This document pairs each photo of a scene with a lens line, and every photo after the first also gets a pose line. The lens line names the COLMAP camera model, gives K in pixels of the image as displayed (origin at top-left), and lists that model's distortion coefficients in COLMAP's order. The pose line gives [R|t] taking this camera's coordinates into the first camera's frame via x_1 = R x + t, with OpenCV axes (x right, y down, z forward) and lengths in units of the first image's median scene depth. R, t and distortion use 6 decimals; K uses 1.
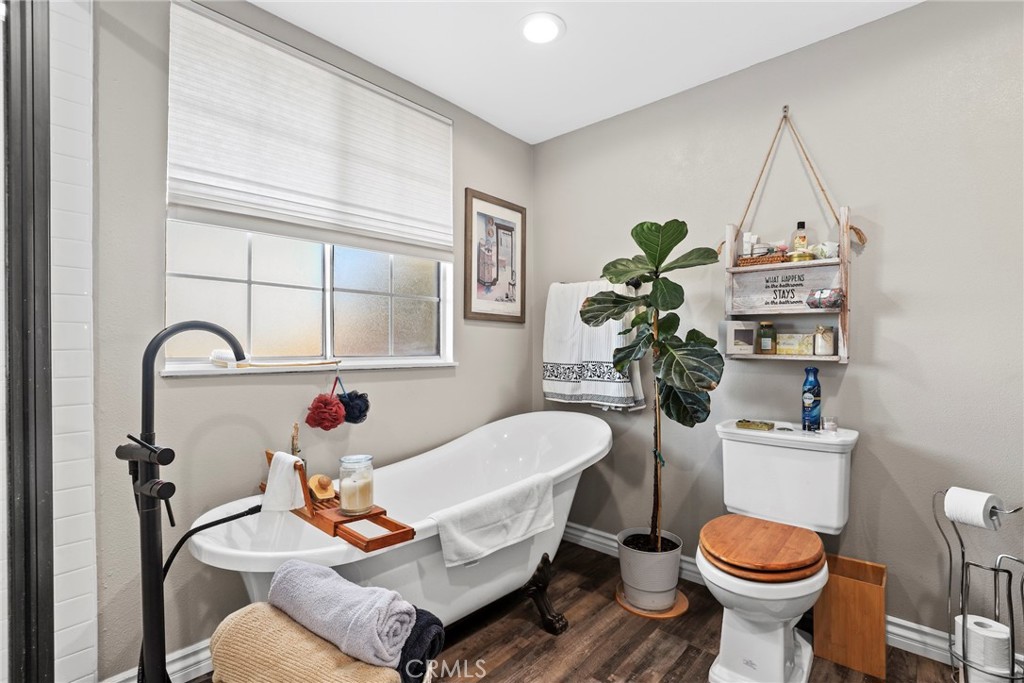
lens RADIAL K [[472.5, 0, 509.8], [0, 472.5, 345.2], [0, 0, 1]] dist [-0.011632, 0.000431]
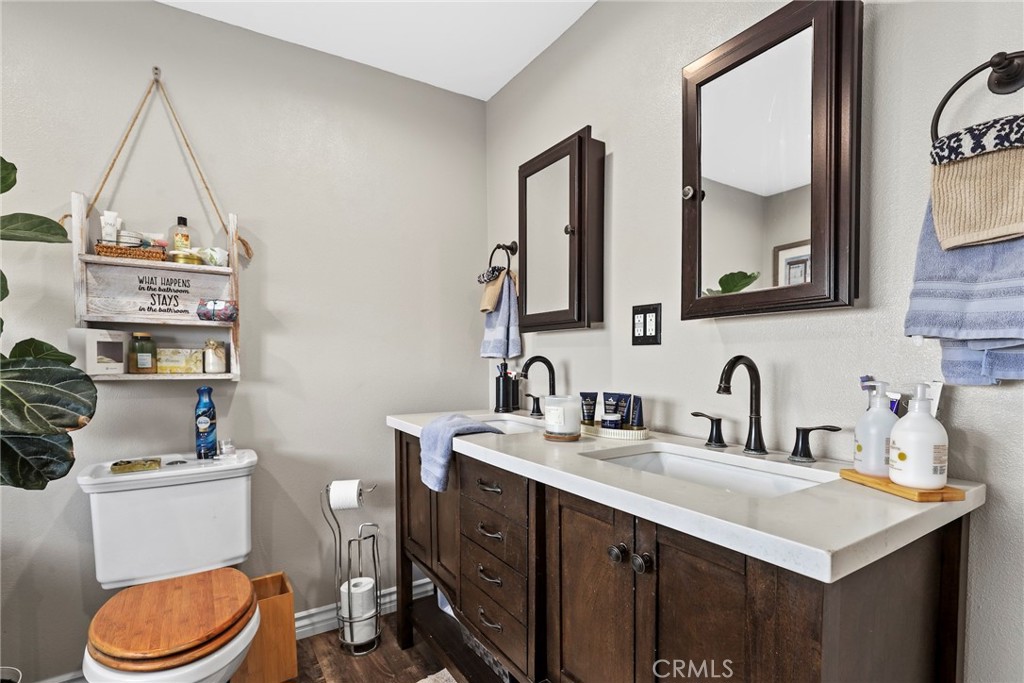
lens RADIAL K [[480.1, 0, 512.5], [0, 480.1, 379.4], [0, 0, 1]] dist [-0.011512, 0.000123]
pose [[0.257901, -0.041367, 0.965285, -0.074095], [0.005479, 0.999130, 0.041353, -0.001503], [-0.966156, -0.005376, 0.257903, 0.204913]]
